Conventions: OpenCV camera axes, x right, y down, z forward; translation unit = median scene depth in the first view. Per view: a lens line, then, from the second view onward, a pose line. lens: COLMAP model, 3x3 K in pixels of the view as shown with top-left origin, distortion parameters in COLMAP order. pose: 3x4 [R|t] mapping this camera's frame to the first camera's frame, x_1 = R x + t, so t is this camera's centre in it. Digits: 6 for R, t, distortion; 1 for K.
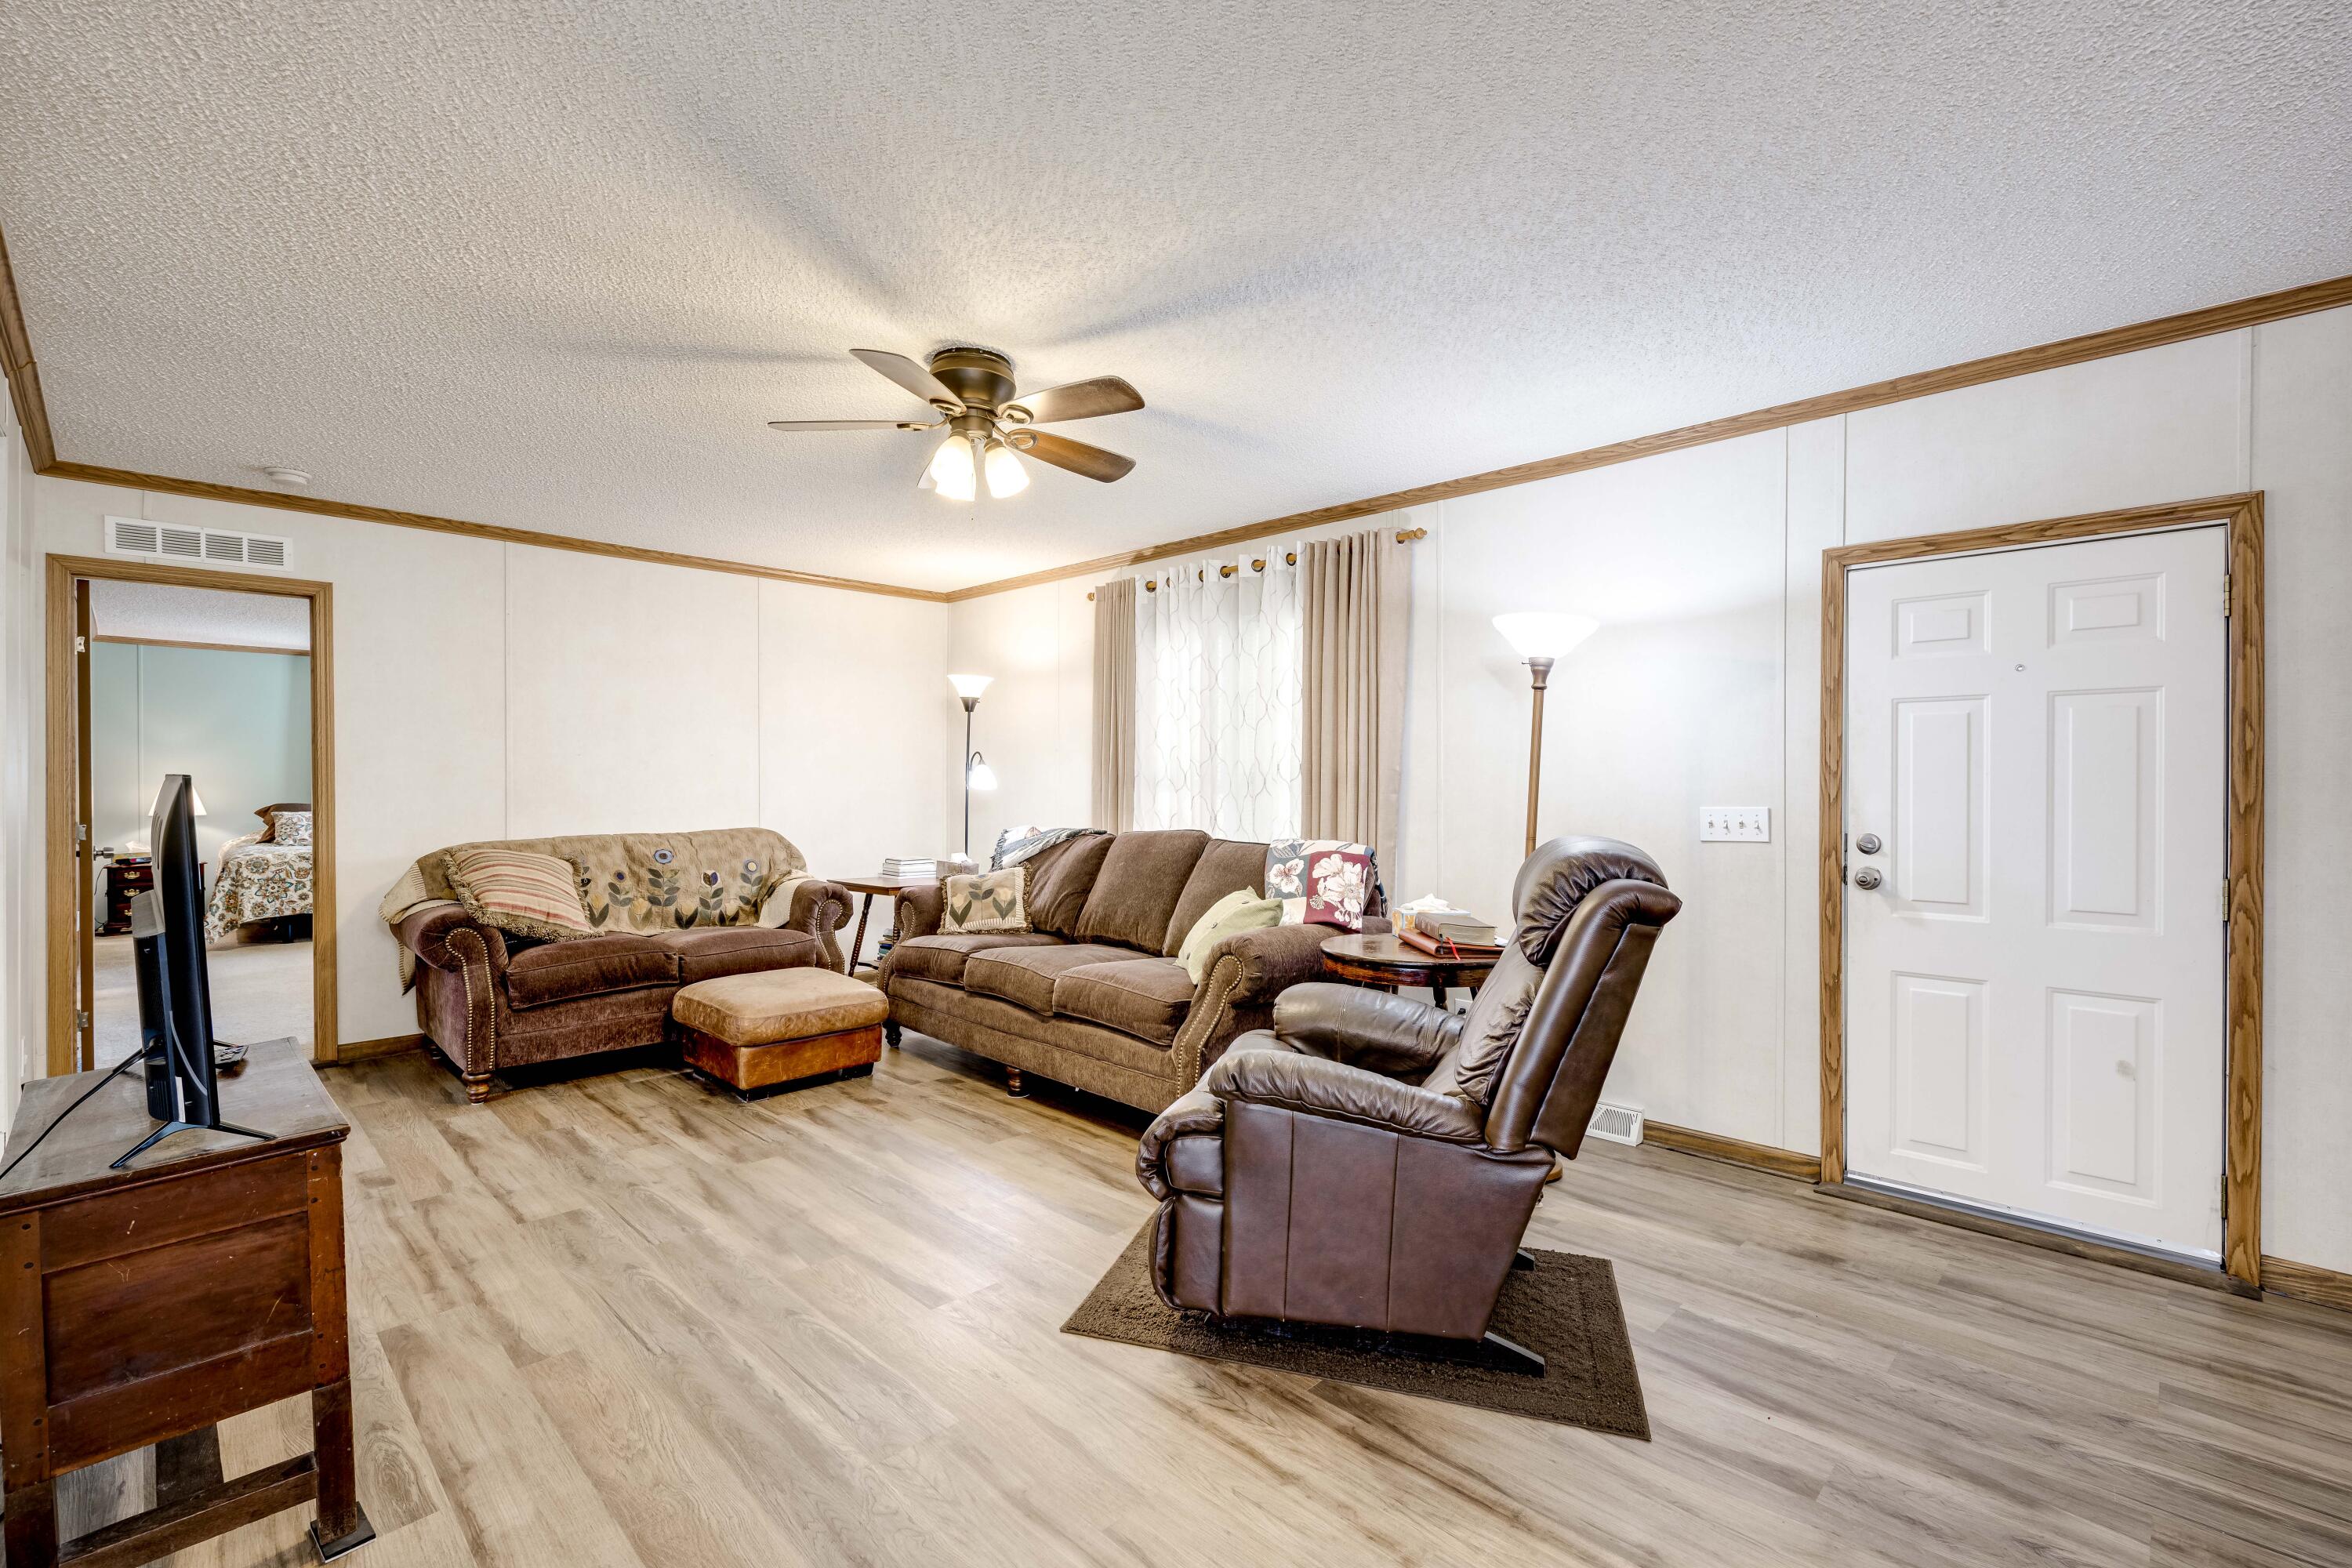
lens RADIAL K [[1086.7, 0, 1174.8], [0, 1086.7, 784.6], [0, 0, 1]] dist [-0.001554, -0.000149]
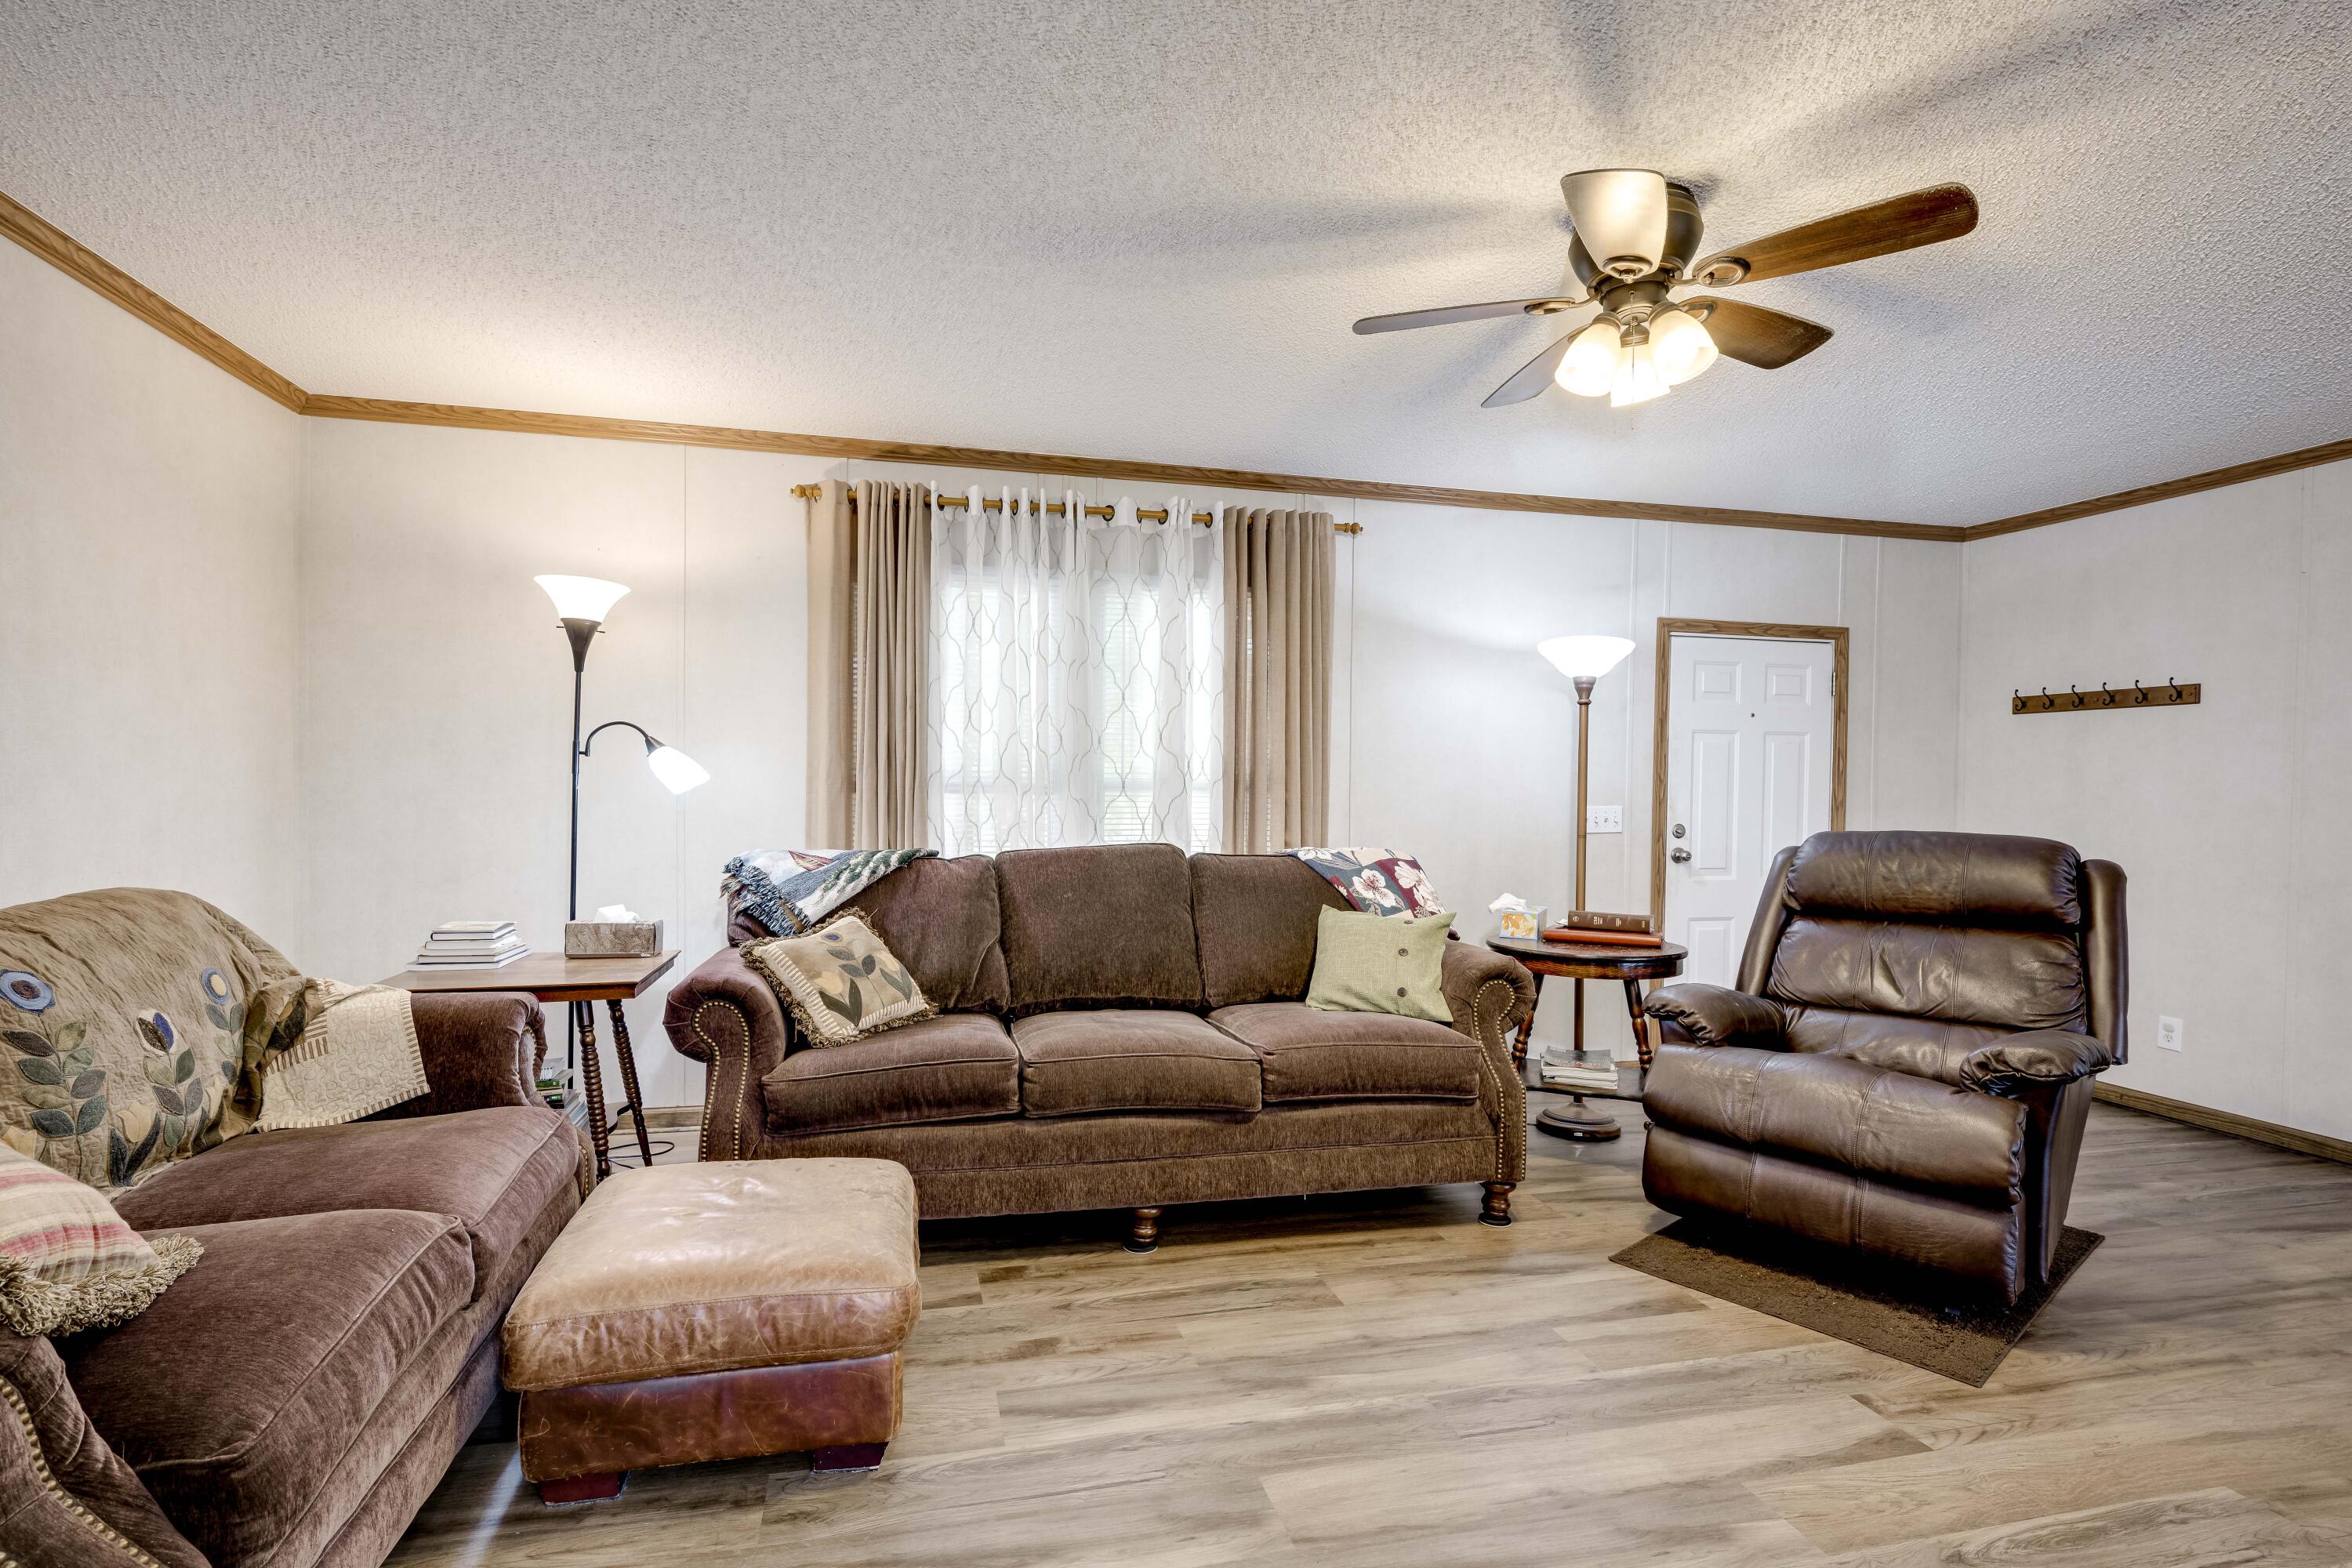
lens RADIAL K [[1098.4, 0, 1171.6], [0, 1098.4, 803.9], [0, 0, 1]] dist [0.000169, 0.000009]
pose [[0.511879, -0.012282, 0.858970, -0.711099], [-0.009004, 0.999766, 0.019661, -0.001987], [-0.859010, -0.017798, 0.511649, 0.638392]]
